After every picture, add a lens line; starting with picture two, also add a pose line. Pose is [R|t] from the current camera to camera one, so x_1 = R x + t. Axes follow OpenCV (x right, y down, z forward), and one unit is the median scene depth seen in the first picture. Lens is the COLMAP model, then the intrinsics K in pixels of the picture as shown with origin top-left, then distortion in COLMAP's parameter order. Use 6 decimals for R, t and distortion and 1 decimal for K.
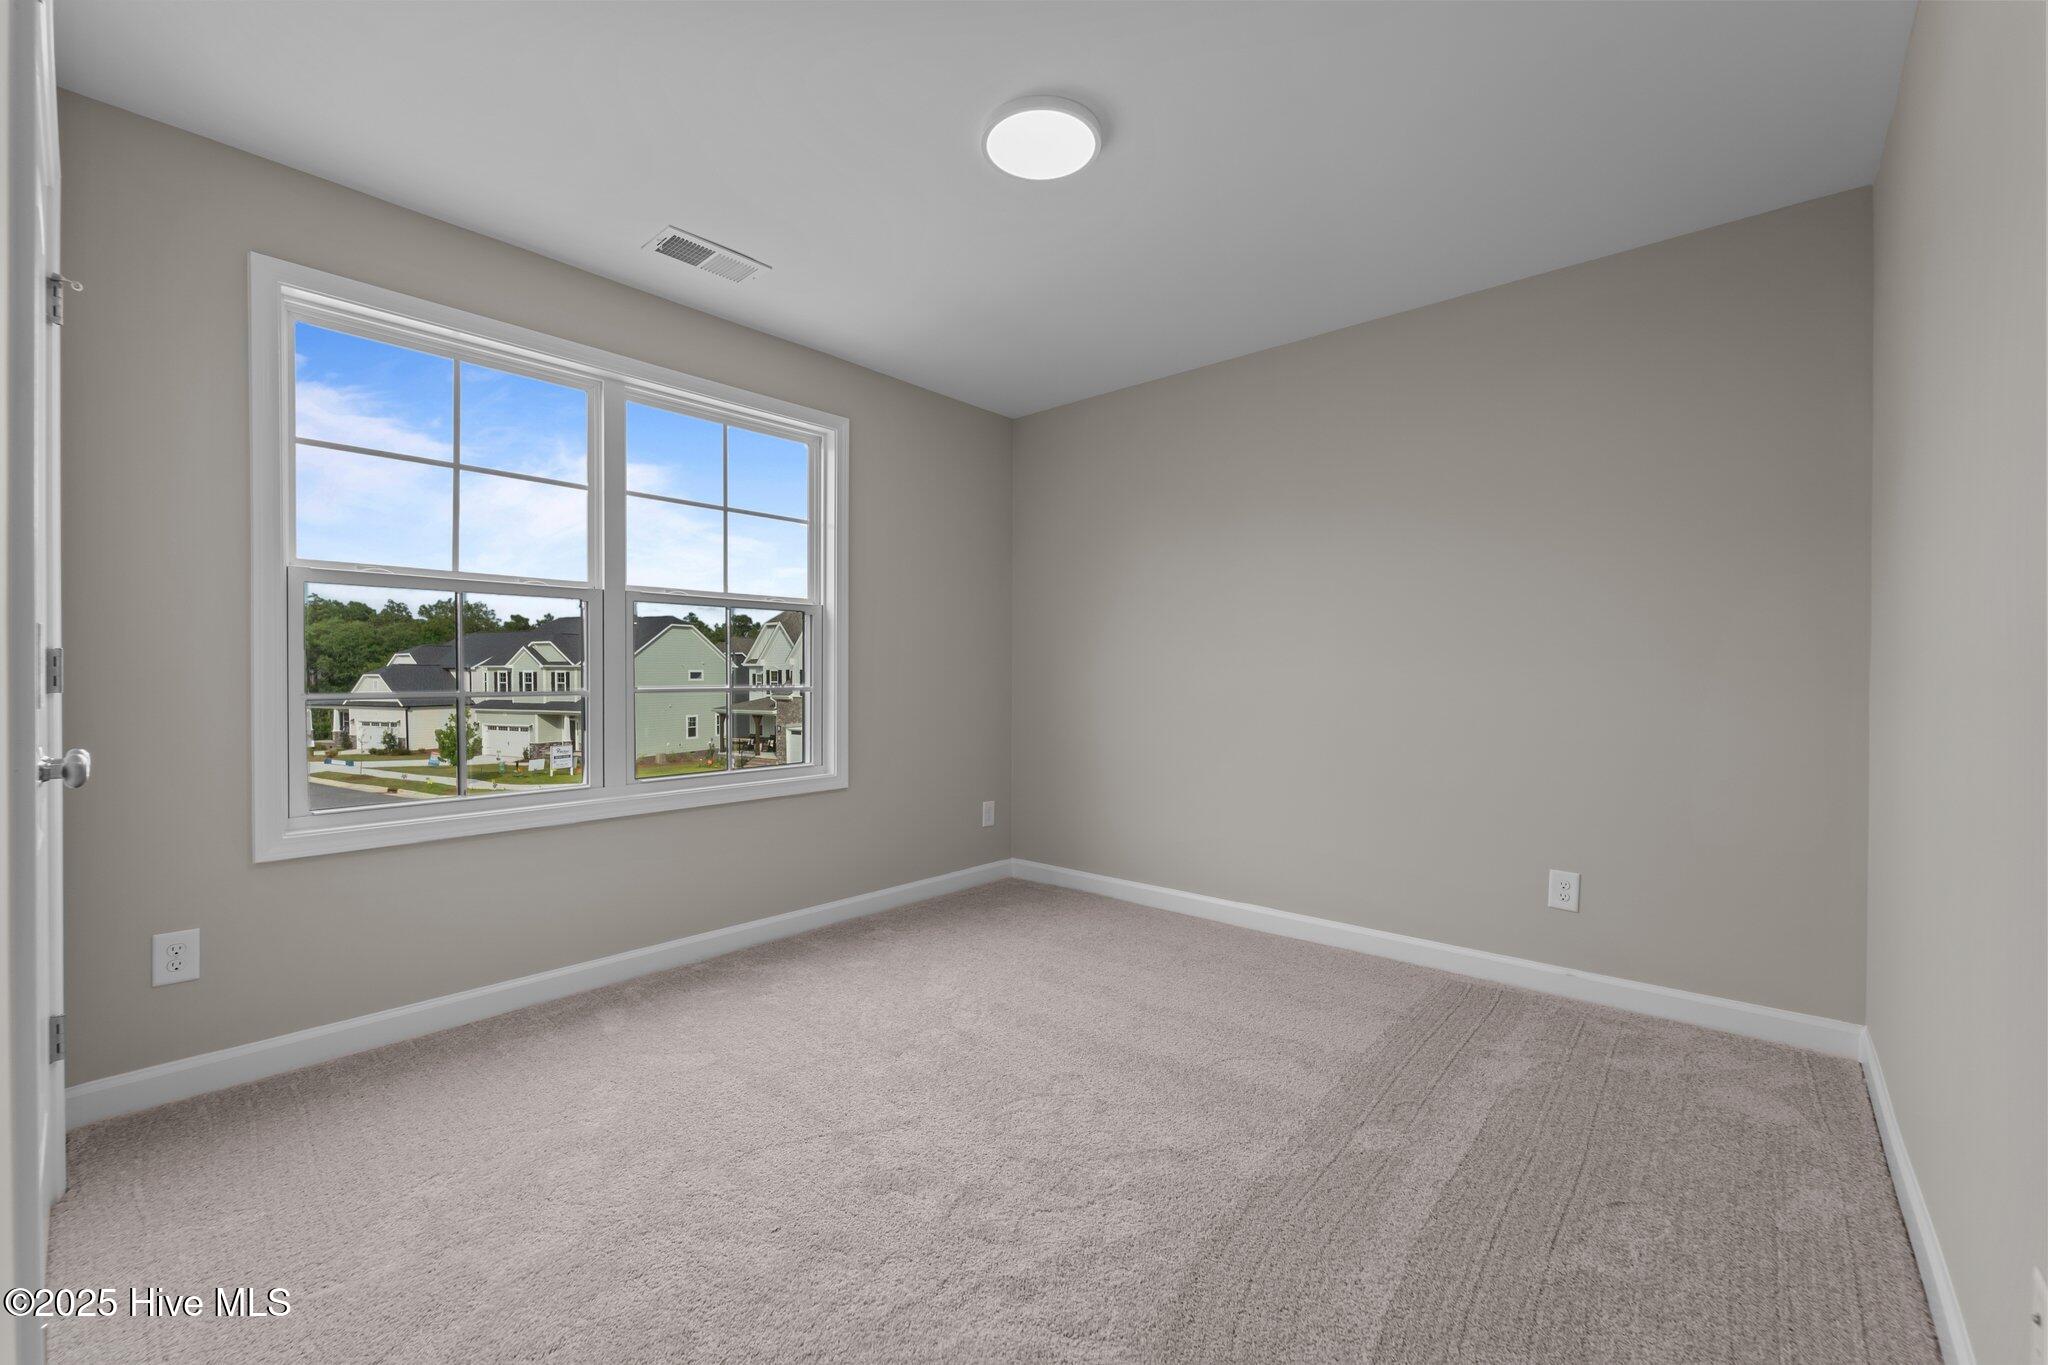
lens RADIAL K [[846.5, 0, 1029.1], [0, 846.5, 674.2], [0, 0, 1]] dist [0.065606, -0.000118]
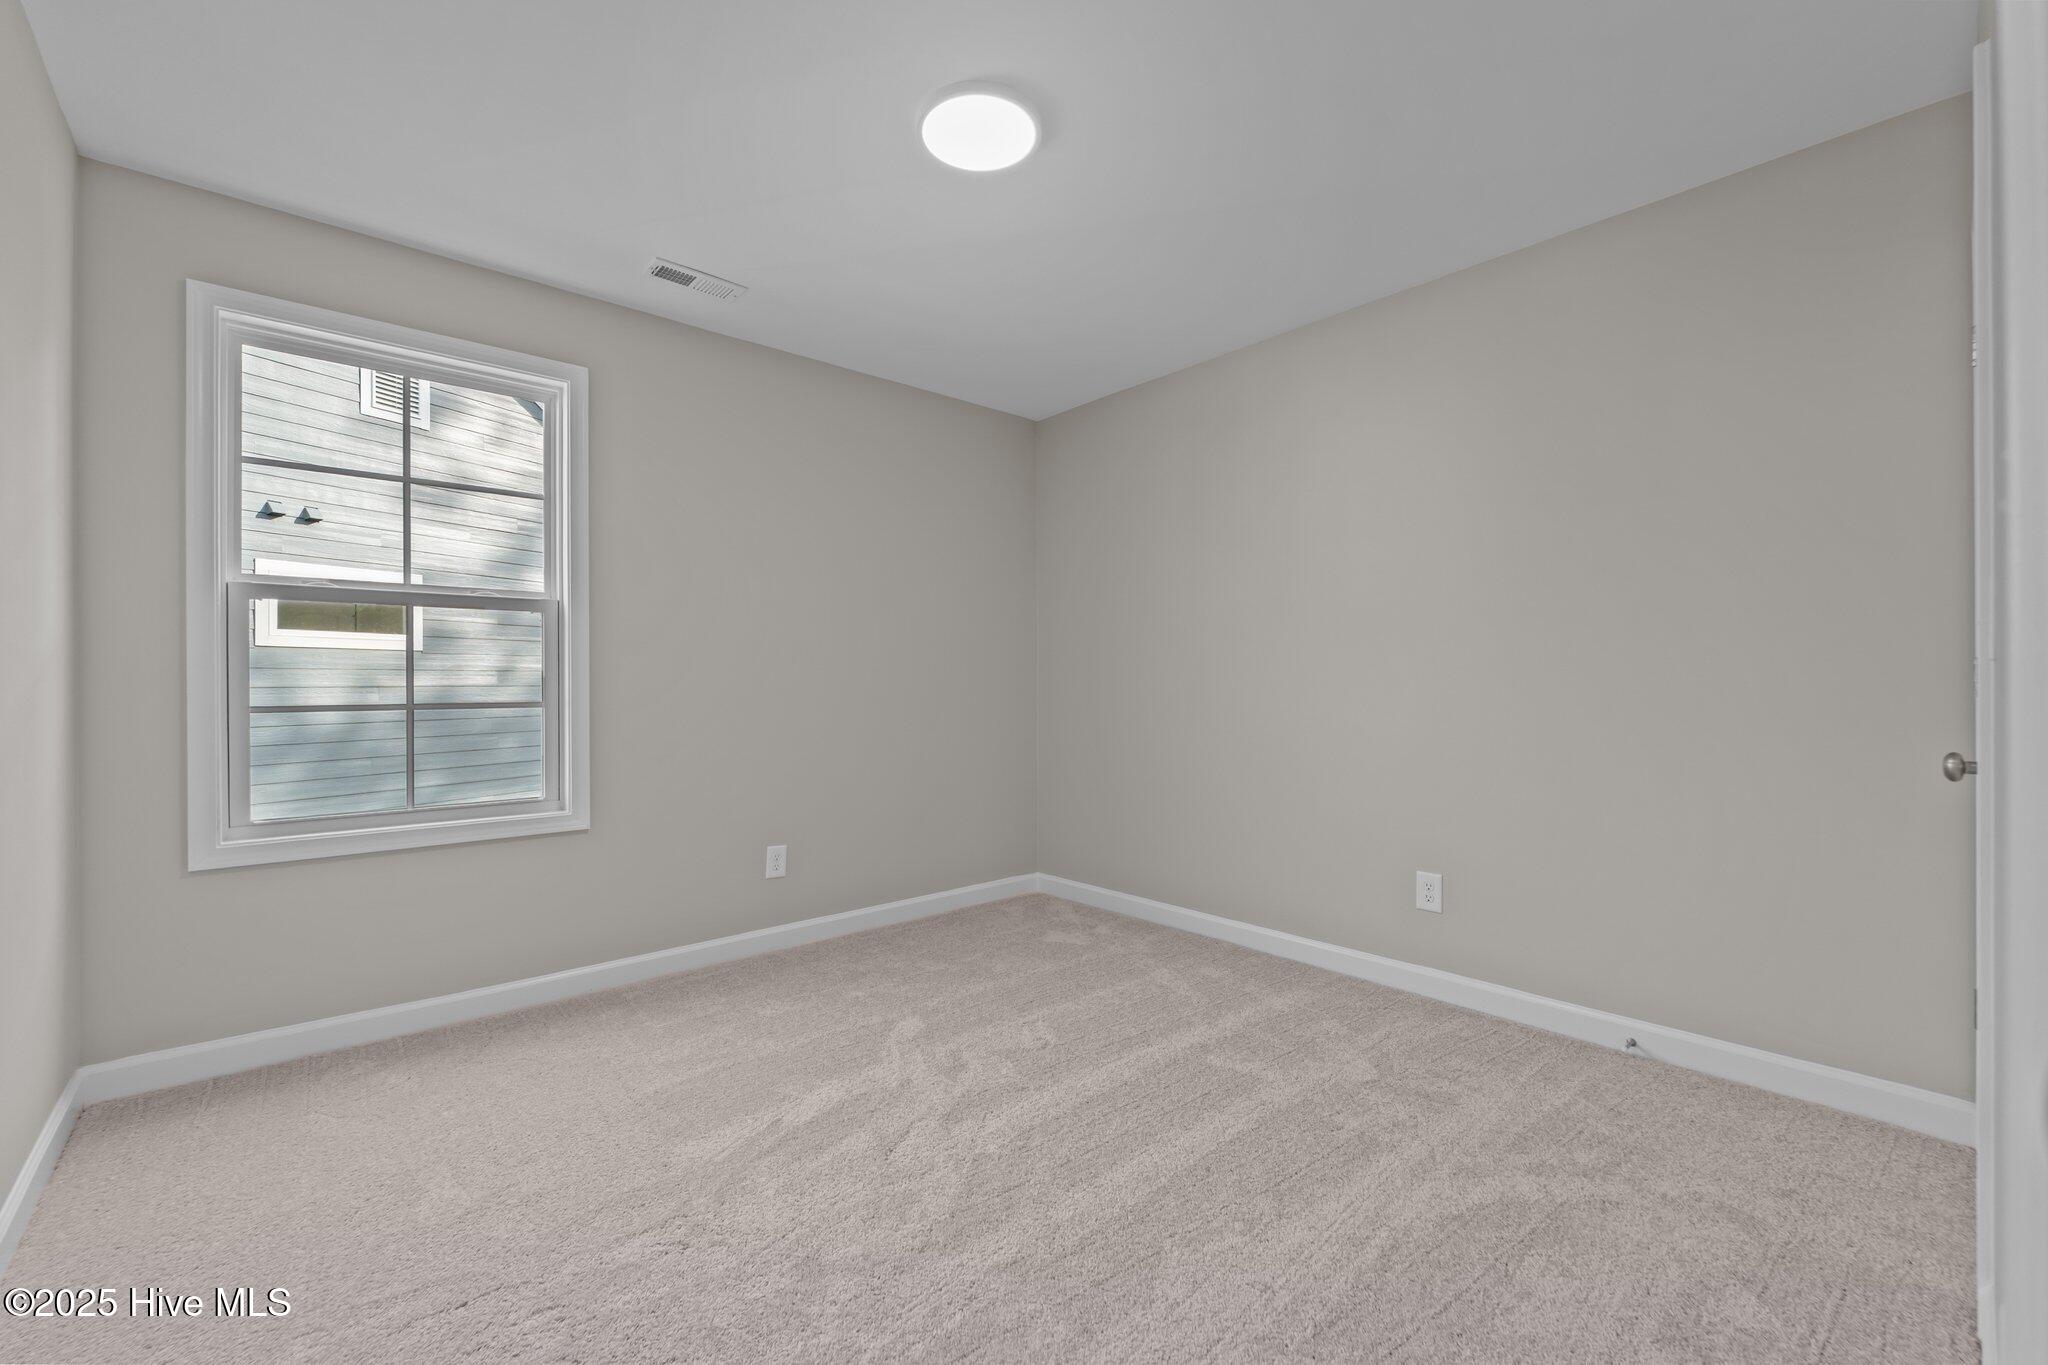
lens RADIAL K [[798.5, 0, 1024.0], [0, 798.5, 682.5], [0, 0, 1]] dist [0.000512, 0.000099]
pose [[0.992161, -0.004470, -0.124886, 0.185585], [0.004244, 0.999989, -0.002075, 0.000357], [0.124894, 0.001529, 0.992169, 0.196510]]
